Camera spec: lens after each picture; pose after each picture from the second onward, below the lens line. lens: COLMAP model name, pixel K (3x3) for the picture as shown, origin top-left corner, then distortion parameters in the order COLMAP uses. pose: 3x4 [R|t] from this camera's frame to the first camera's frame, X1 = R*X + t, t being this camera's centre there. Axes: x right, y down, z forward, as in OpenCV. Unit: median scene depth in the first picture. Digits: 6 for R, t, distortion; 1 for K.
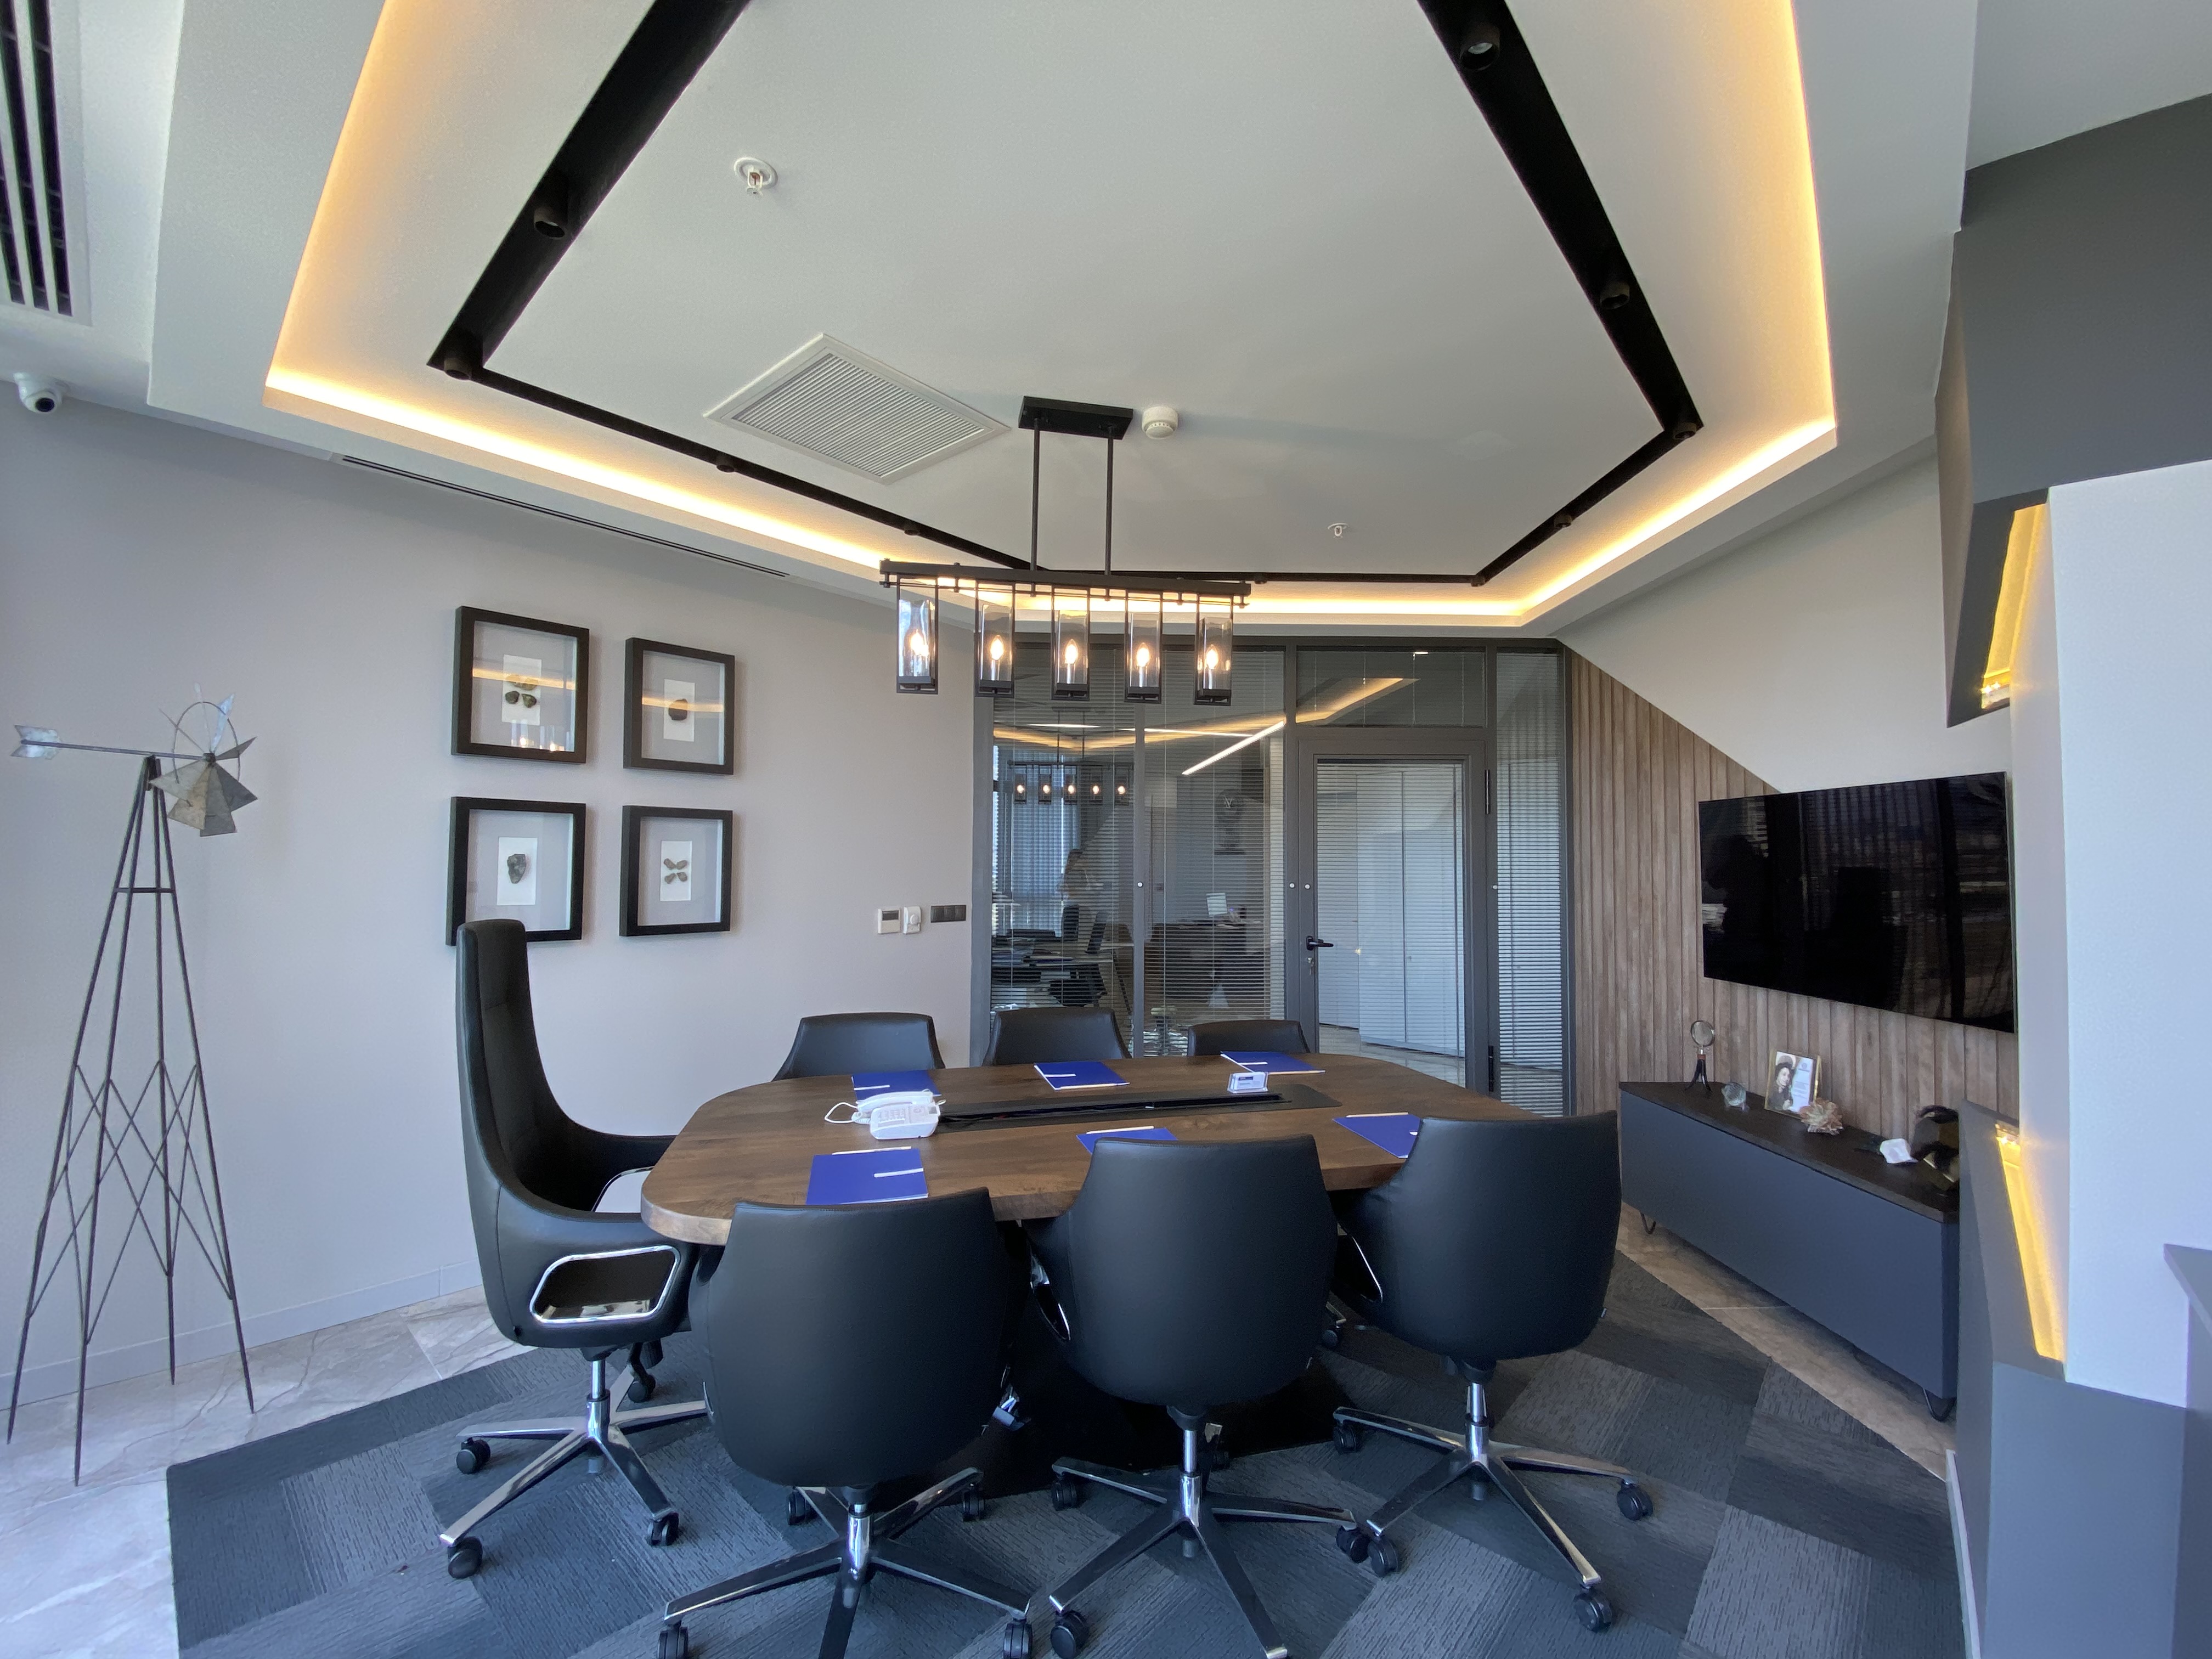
lens RADIAL K [[890.3, 0, 1106.0], [0, 890.3, 829.5], [0, 0, 1]] dist [-0.028280, -0.000205]
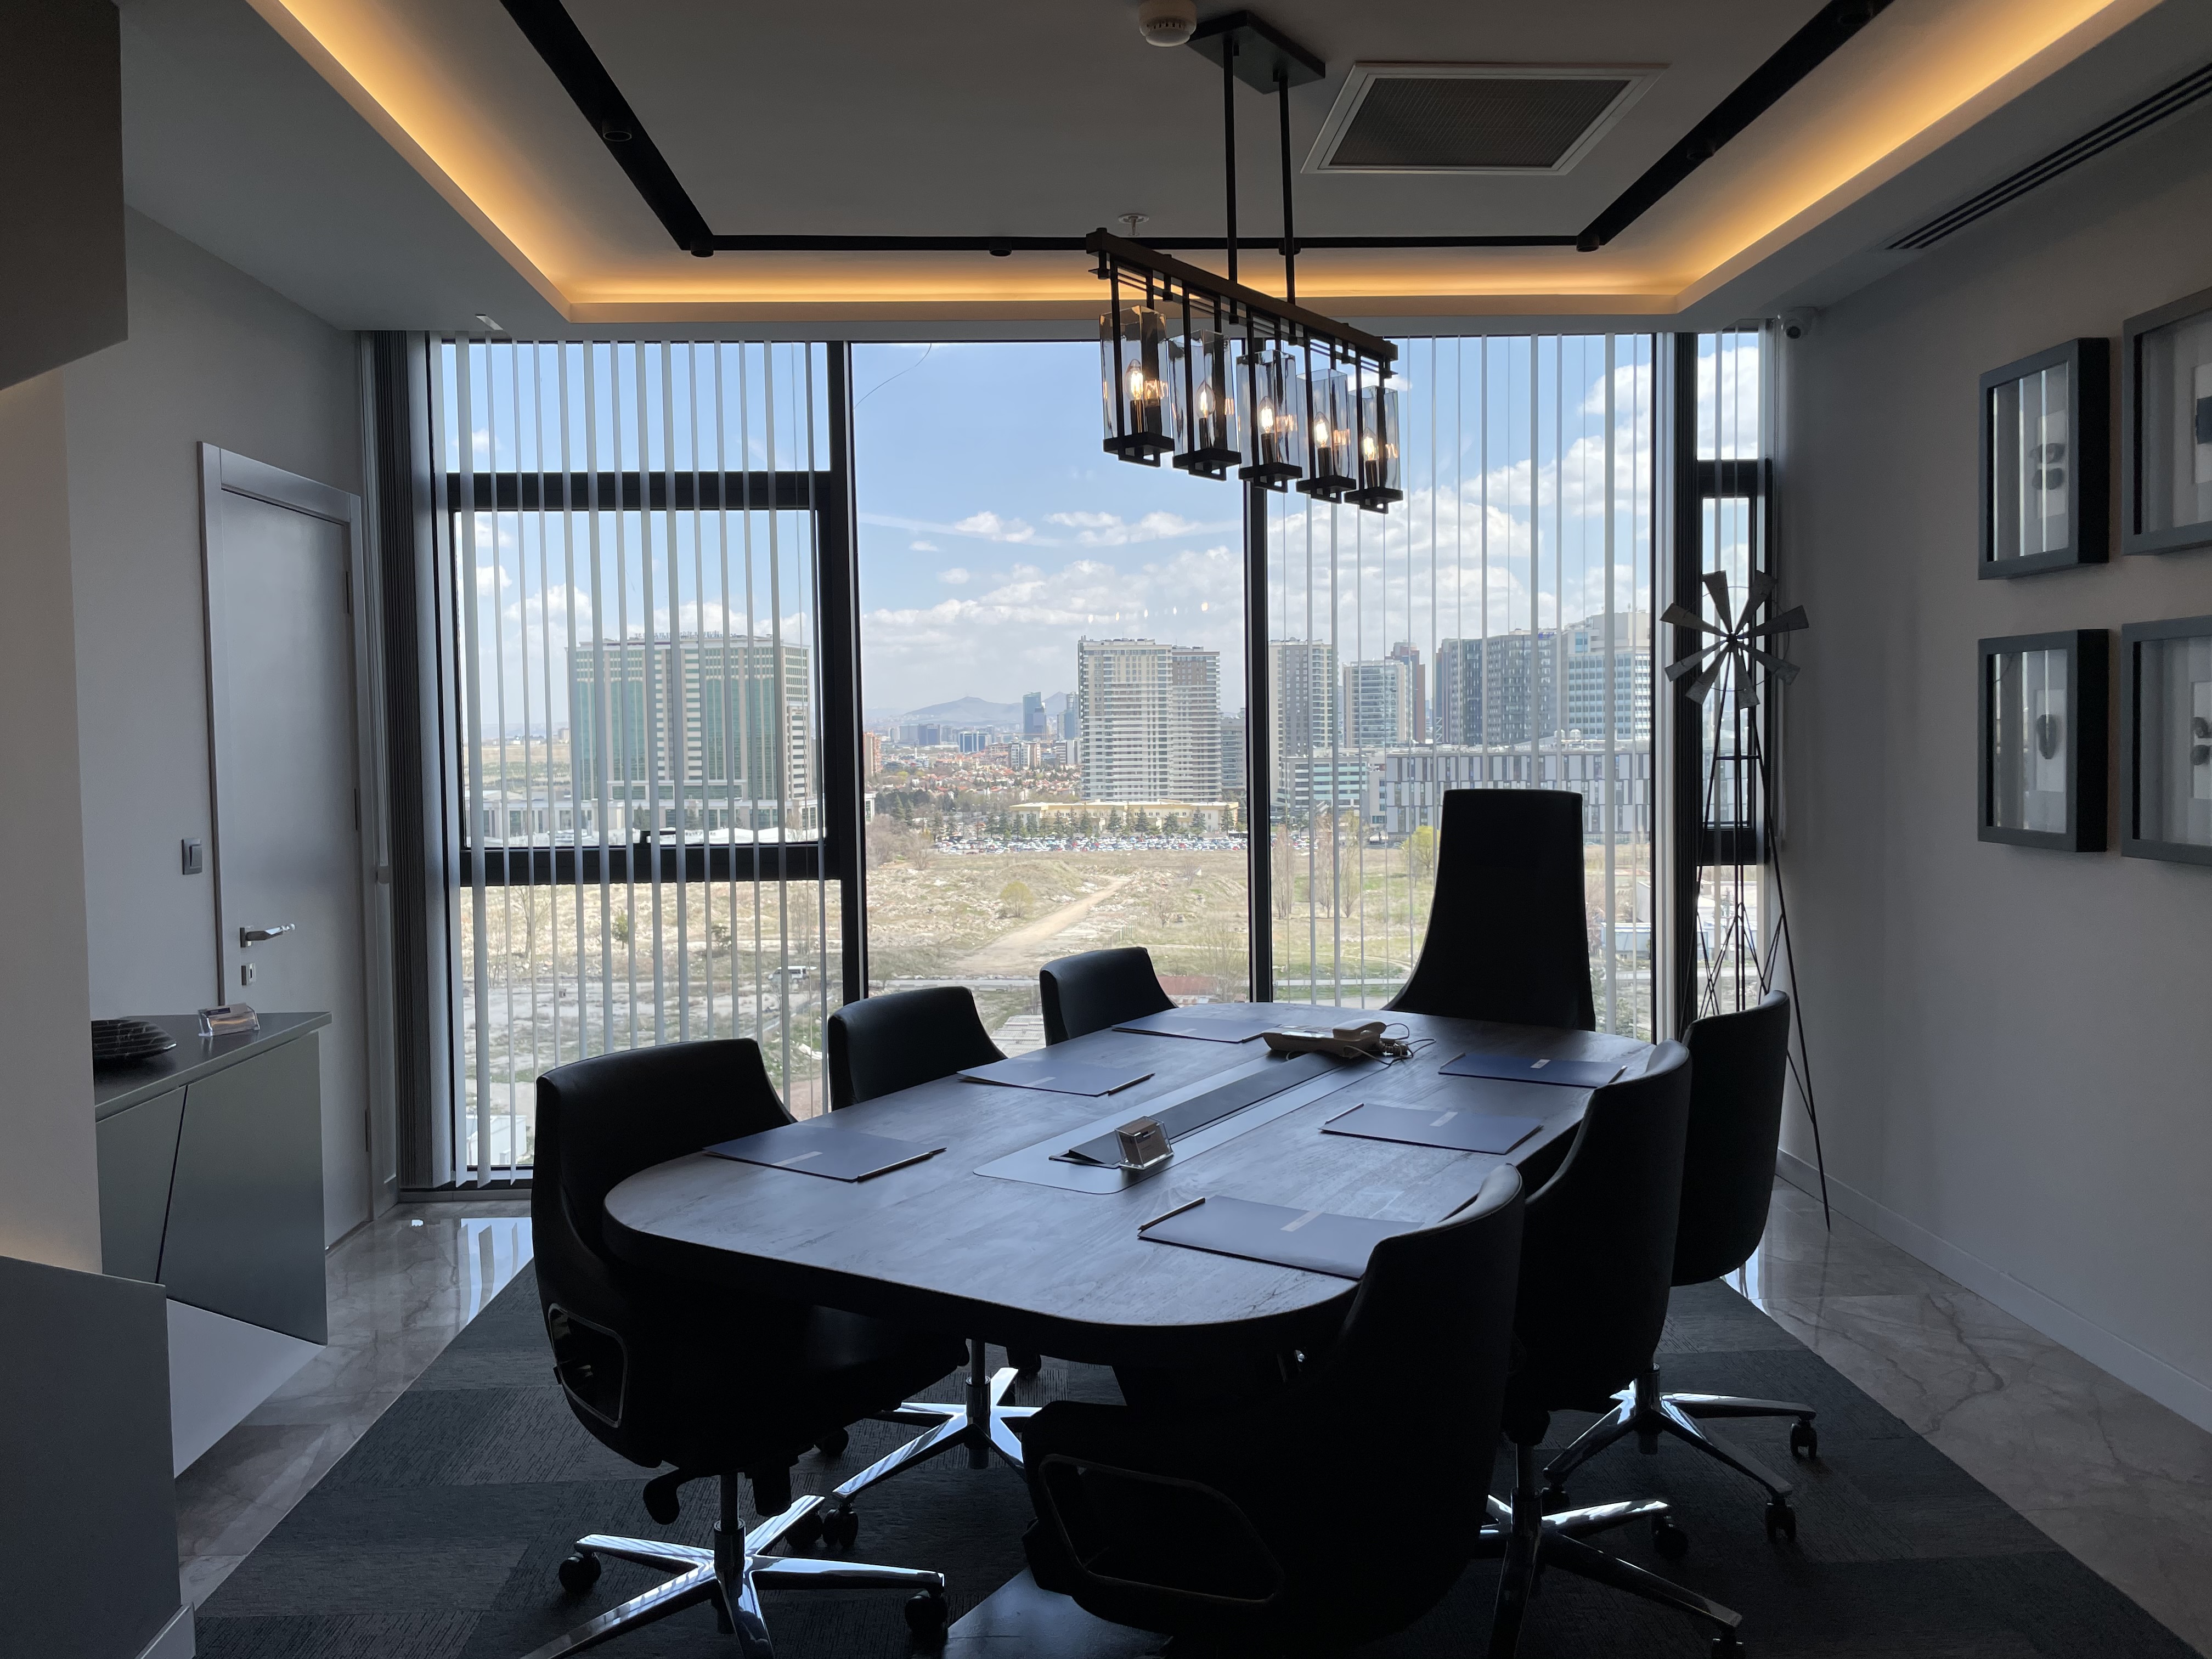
lens RADIAL K [[1643.3, 0, 1106.0], [0, 1643.3, 829.5], [0, 0, 1]] dist [0.000515, 0.000427]
pose [[-0.709432, 0.042216, -0.703509, 0.711057], [0.039704, 0.999013, 0.019911, 0.062906], [0.703655, -0.013807, -0.710408, 1.372274]]
